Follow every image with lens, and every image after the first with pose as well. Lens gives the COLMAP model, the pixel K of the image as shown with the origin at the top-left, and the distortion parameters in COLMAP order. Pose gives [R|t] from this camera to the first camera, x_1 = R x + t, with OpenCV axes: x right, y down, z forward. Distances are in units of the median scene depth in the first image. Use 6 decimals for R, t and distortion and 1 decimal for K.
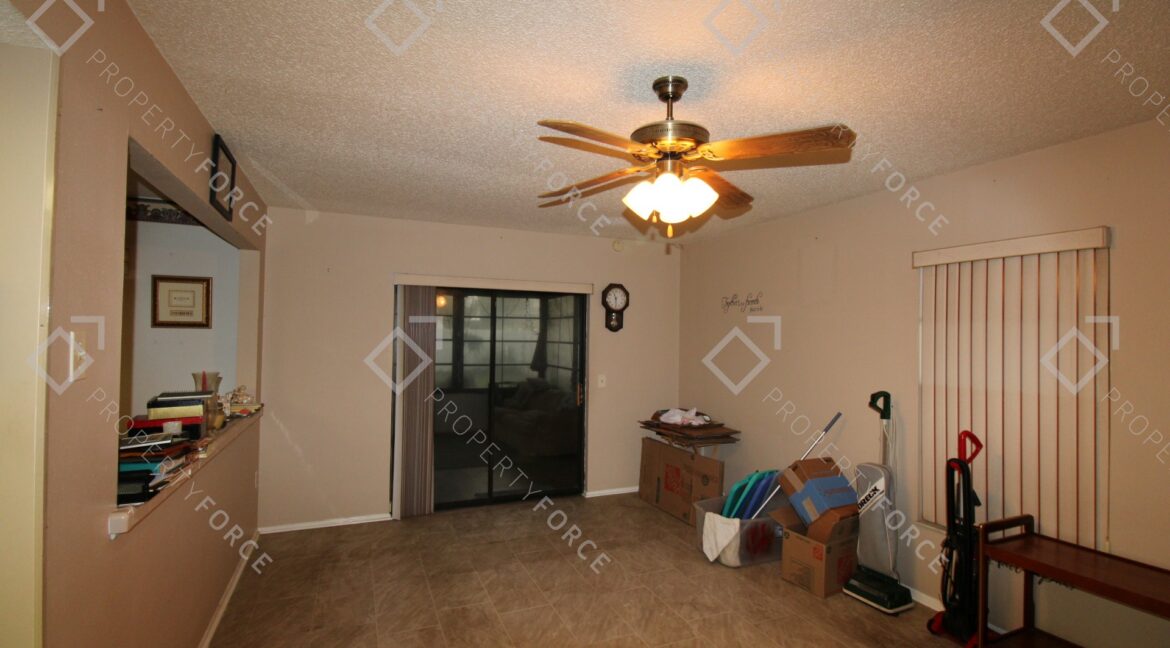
lens RADIAL K [[541.4, 0, 593.6], [0, 541.4, 326.7], [0, 0, 1]] dist [-0.010427, -0.008598]
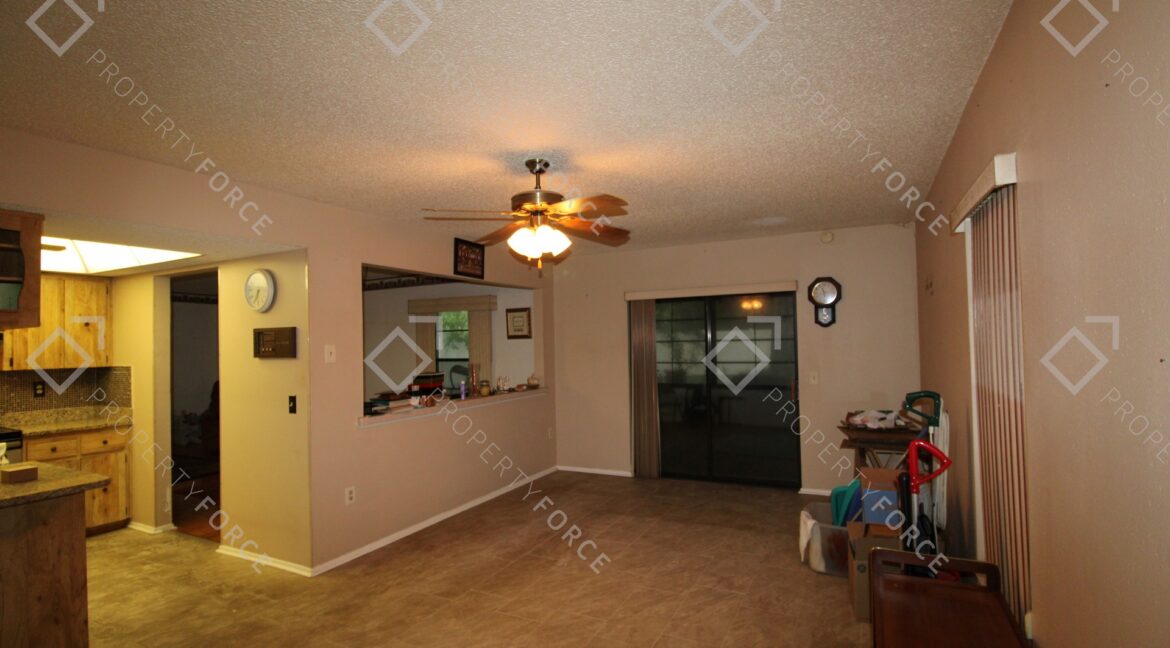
lens RADIAL K [[541.4, 0, 591.8], [0, 541.4, 325.4], [0, 0, 1]] dist [-0.010427, -0.008598]
pose [[0.638032, -0.050909, -0.768325, 0.790579], [0.046866, 0.998530, -0.027244, 0.020268], [0.768582, -0.018626, 0.639480, 0.100490]]
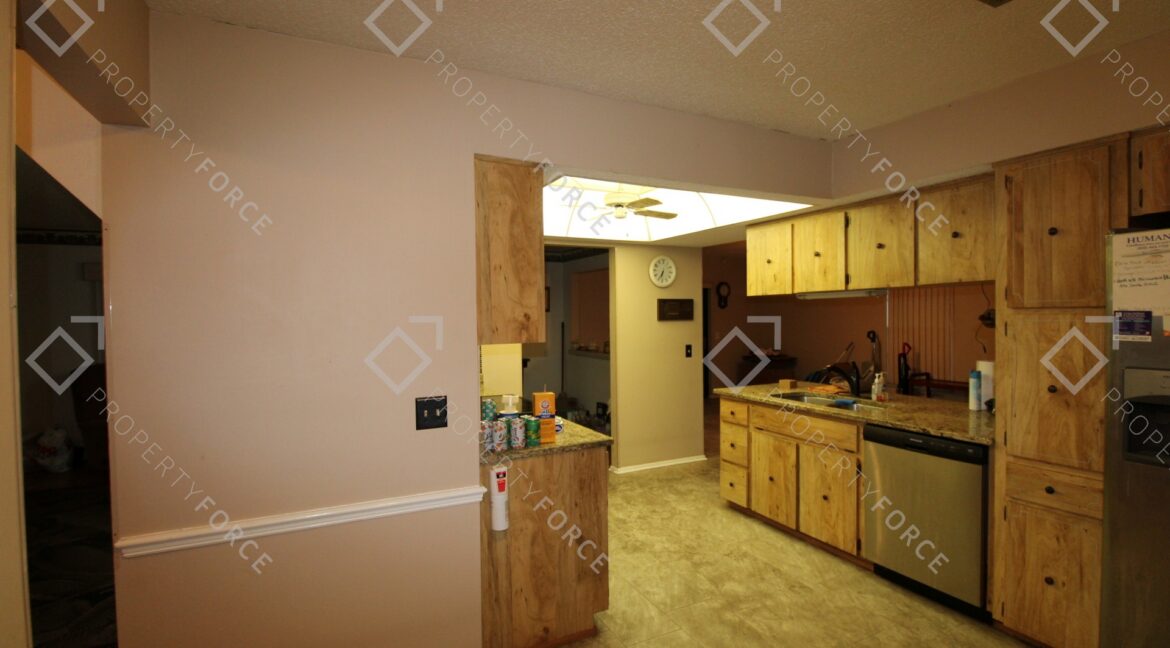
lens RADIAL K [[541.4, 0, 581.4], [0, 541.4, 323.6], [0, 0, 1]] dist [-0.010427, -0.008598]
pose [[0.998512, -0.024431, 0.048755, -0.827419], [0.022756, 0.999142, 0.034610, -0.022286], [-0.049558, -0.033449, 0.998211, -1.261790]]
